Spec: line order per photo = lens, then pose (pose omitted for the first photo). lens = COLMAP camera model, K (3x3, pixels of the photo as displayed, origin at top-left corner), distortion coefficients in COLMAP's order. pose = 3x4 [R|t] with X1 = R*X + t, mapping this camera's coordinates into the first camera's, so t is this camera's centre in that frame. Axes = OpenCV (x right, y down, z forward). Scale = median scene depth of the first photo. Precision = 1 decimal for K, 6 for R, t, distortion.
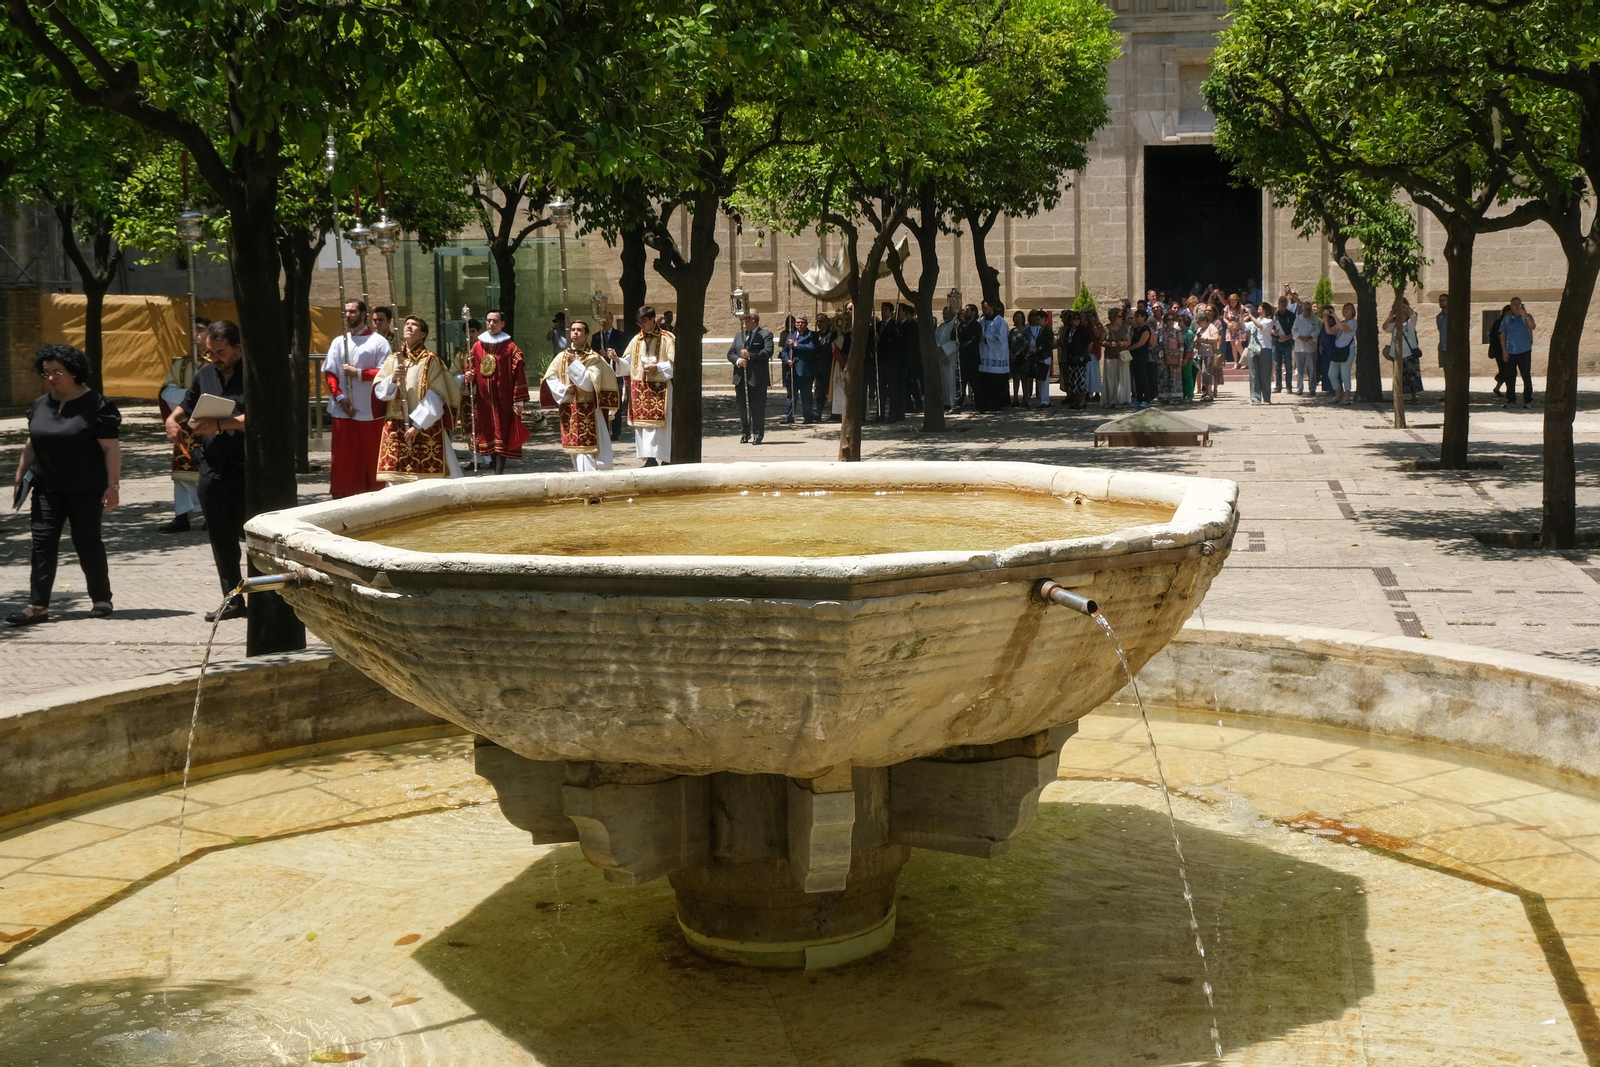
lens RADIAL K [[2272.1, 0, 800.0], [0, 2272.1, 533.5], [0, 0, 1]] dist [-0.009280, -0.030819]
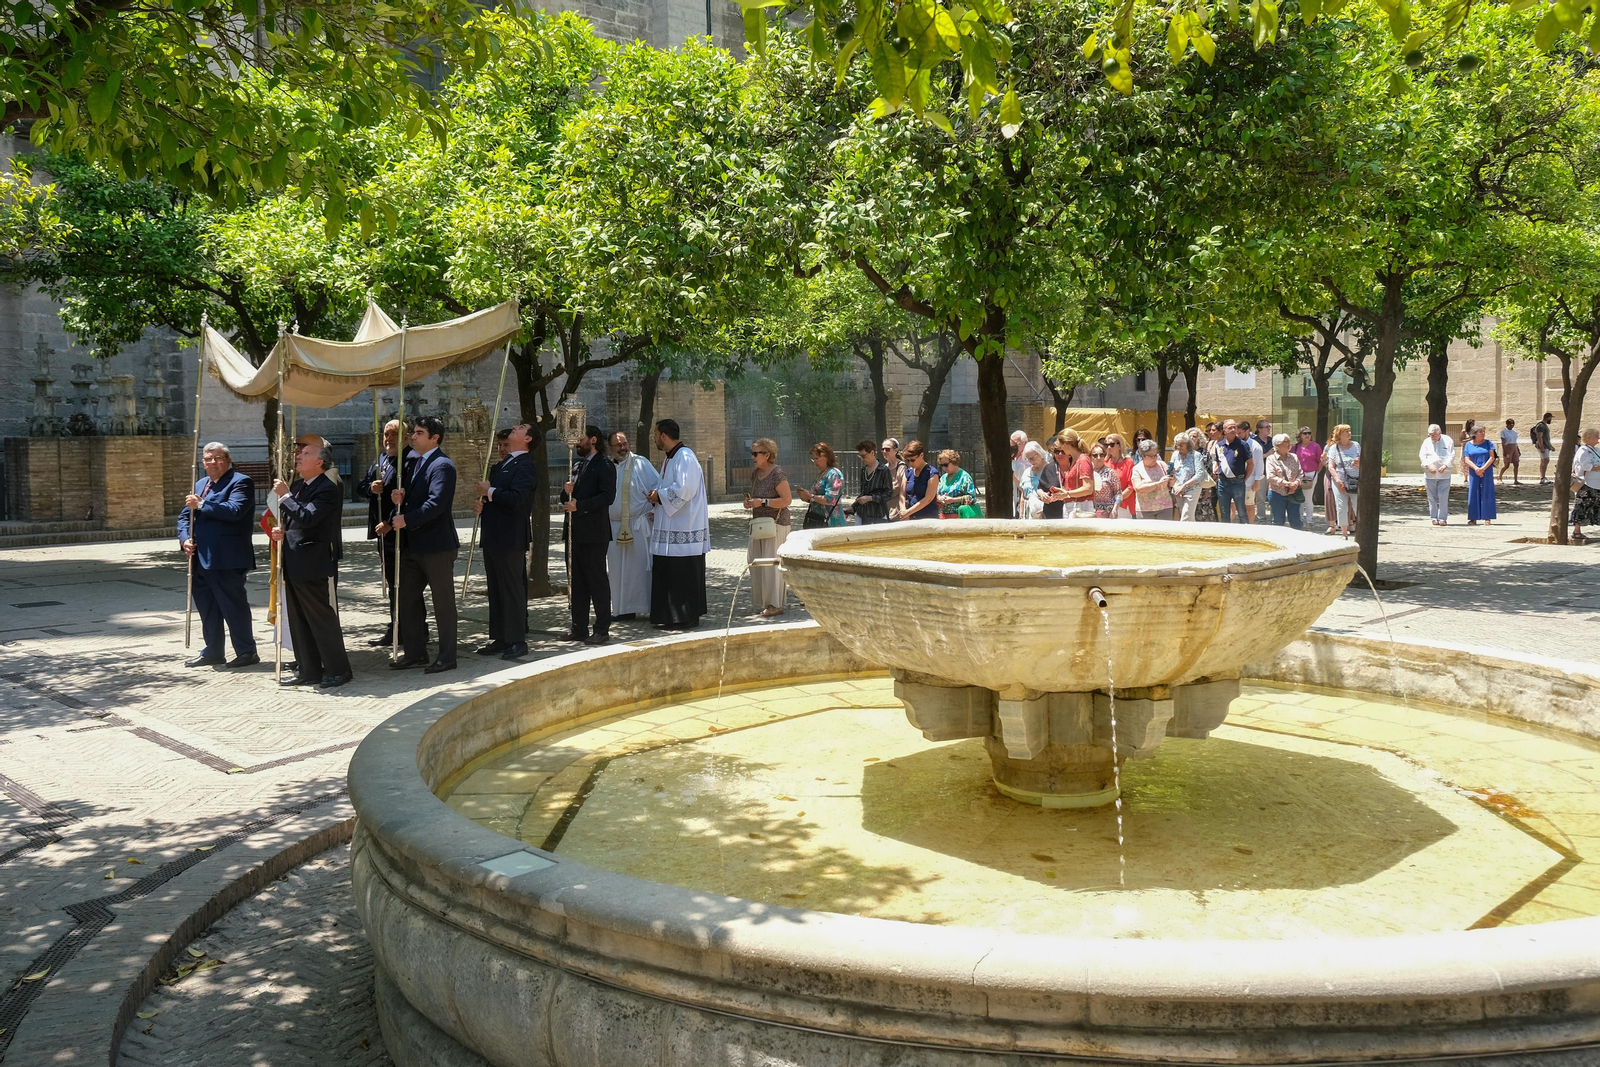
lens RADIAL K [[2272.1, 0, 800.0], [0, 2272.1, 533.5], [0, 0, 1]] dist [-0.009280, -0.030819]
pose [[0.659279, 0.043177, -0.750657, 1.103445], [-0.067861, 0.997692, -0.002214, -0.001379], [0.748829, 0.052400, 0.660688, -0.274797]]
